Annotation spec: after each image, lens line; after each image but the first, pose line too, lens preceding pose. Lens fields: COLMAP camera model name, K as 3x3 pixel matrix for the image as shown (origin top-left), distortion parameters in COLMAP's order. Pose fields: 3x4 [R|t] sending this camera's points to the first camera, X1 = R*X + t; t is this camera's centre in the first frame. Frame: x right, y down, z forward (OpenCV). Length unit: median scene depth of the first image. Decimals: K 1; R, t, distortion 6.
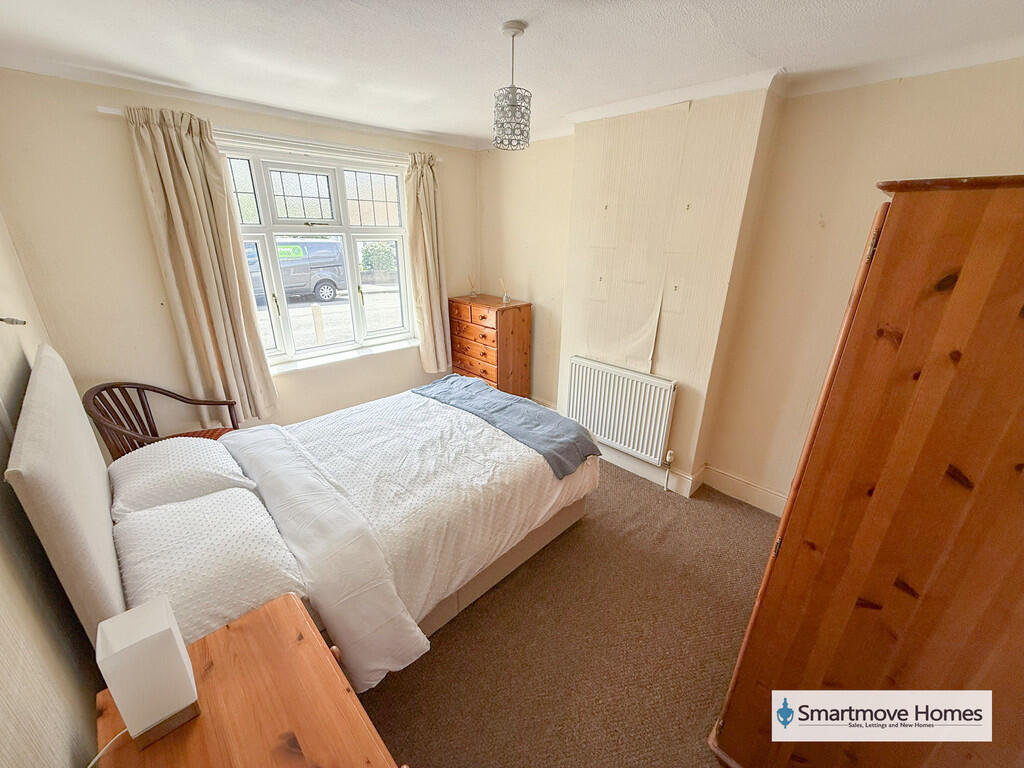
lens RADIAL K [[410.1, 0, 513.8], [0, 410.1, 381.7], [0, 0, 1]] dist [0.002095, 0.001069]
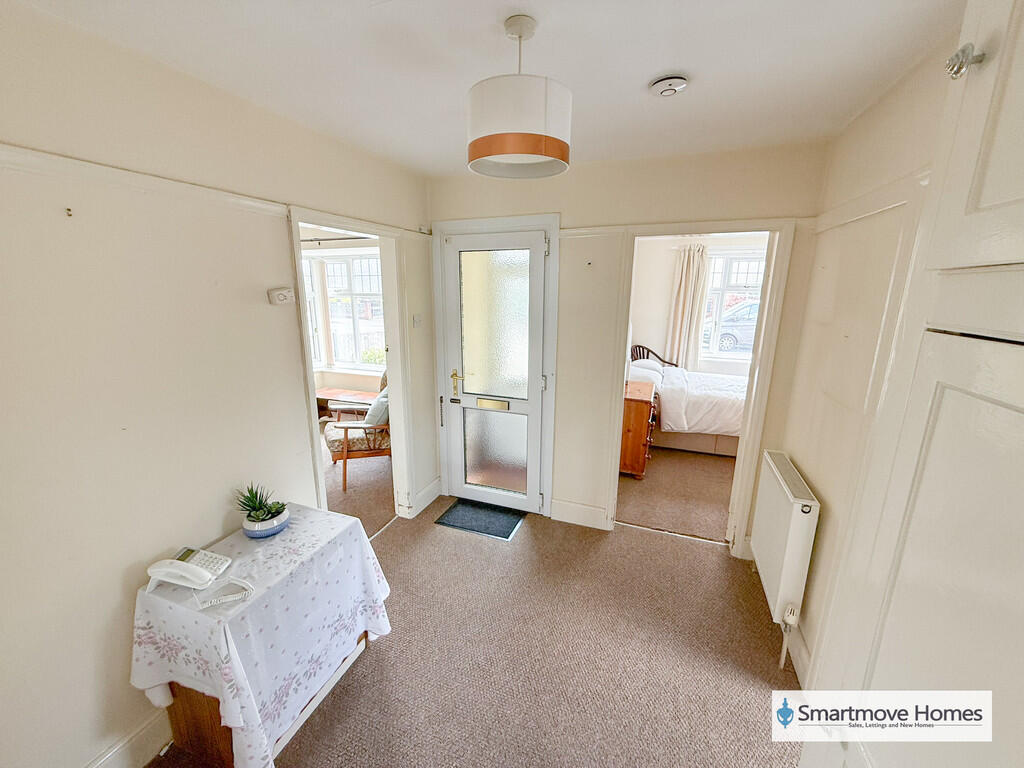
lens RADIAL K [[410.1, 0, 512.4], [0, 410.1, 384.4], [0, 0, 1]] dist [0.002095, 0.001069]
pose [[0.420317, 0.190827, -0.887084, 0.900566], [-0.318878, 0.946342, 0.052484, 0.307948], [0.849500, 0.260812, 0.458614, -0.719134]]
